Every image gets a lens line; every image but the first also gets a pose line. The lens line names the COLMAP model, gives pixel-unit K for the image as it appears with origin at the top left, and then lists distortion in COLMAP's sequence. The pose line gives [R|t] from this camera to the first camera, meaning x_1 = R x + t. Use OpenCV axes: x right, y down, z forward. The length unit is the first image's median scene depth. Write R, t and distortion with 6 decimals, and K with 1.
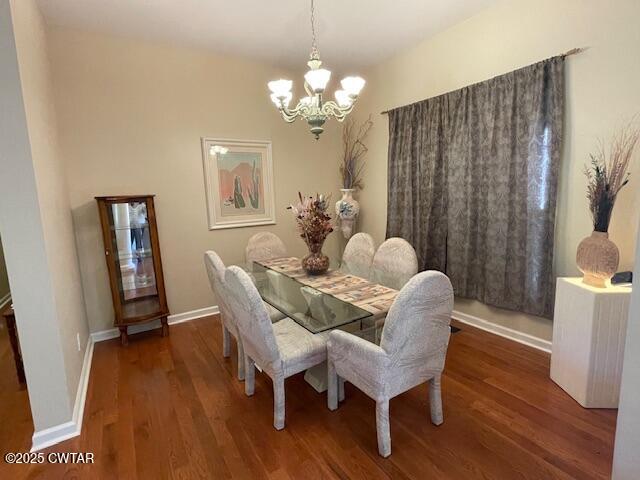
lens RADIAL K [[317.5, 0, 319.6], [0, 317.5, 238.8], [0, 0, 1]] dist [0.003479, 0.000542]
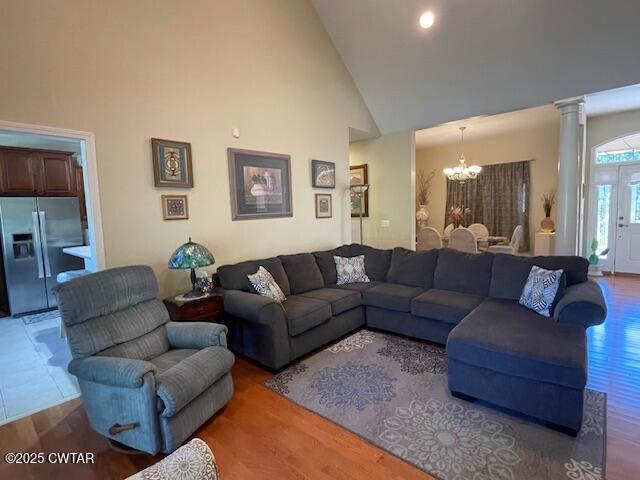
lens RADIAL K [[317.5, 0, 319.8], [0, 317.5, 238.7], [0, 0, 1]] dist [0.003479, 0.000542]
pose [[0.958226, -0.021110, 0.285232, -1.815815], [0.038341, 0.997752, -0.054963, 0.225503], [-0.283430, 0.063603, 0.956881, -1.151679]]
